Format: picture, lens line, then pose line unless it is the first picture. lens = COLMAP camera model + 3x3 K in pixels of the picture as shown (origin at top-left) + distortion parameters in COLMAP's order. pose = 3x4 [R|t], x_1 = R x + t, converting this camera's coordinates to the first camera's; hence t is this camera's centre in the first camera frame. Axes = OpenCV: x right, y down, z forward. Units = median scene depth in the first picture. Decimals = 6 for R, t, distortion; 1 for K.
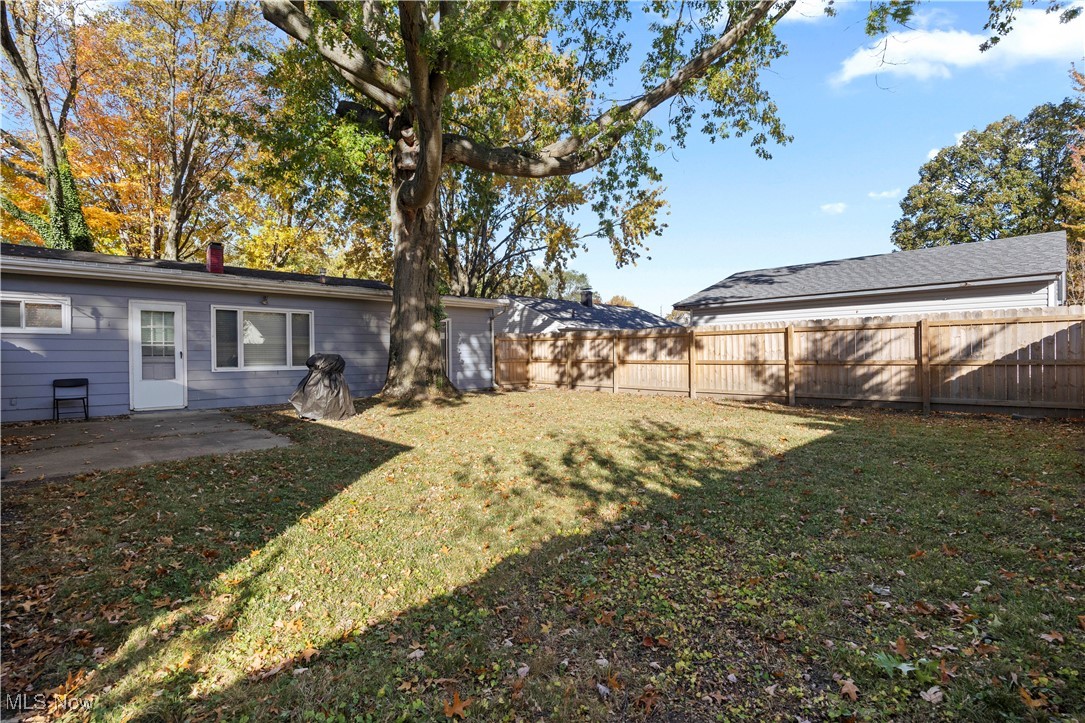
lens RADIAL K [[506.3, 0, 541.5], [0, 506.3, 359.3], [0, 0, 1]] dist [-0.000704, -0.000052]
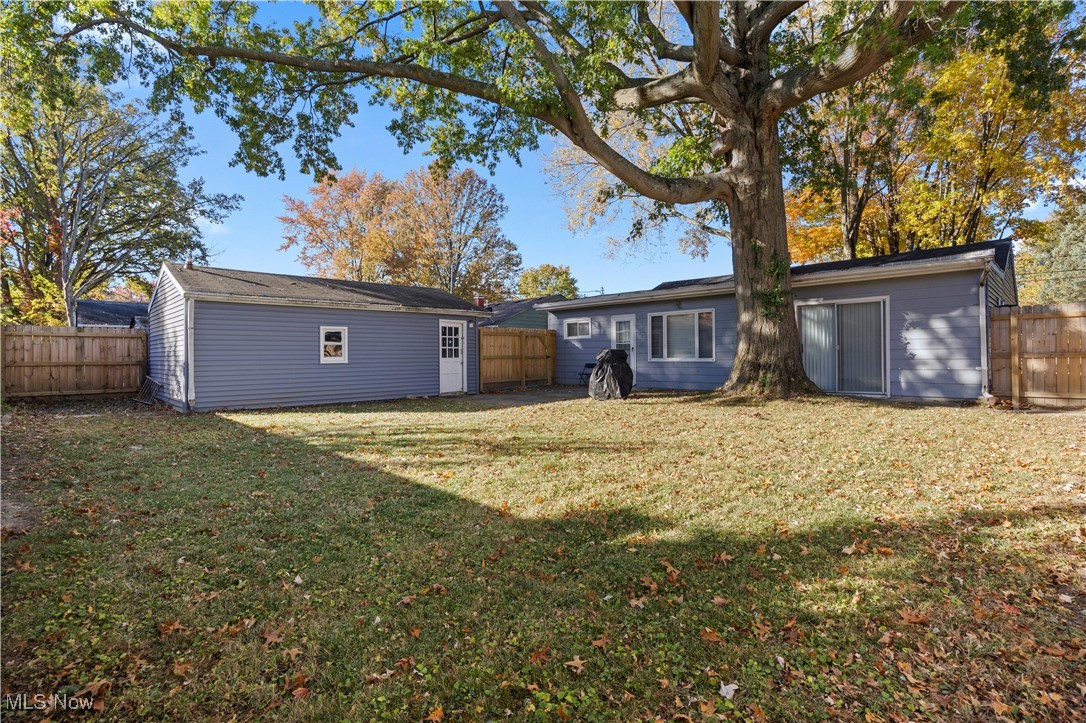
lens RADIAL K [[506.8, 0, 542.2], [0, 506.8, 356.3], [0, 0, 1]] dist [-0.000704, -0.000052]
pose [[0.013608, 0.010239, -0.999855, 0.650789], [0.003943, 0.999939, 0.010294, -0.004074], [0.999900, -0.004082, 0.013567, 0.608213]]
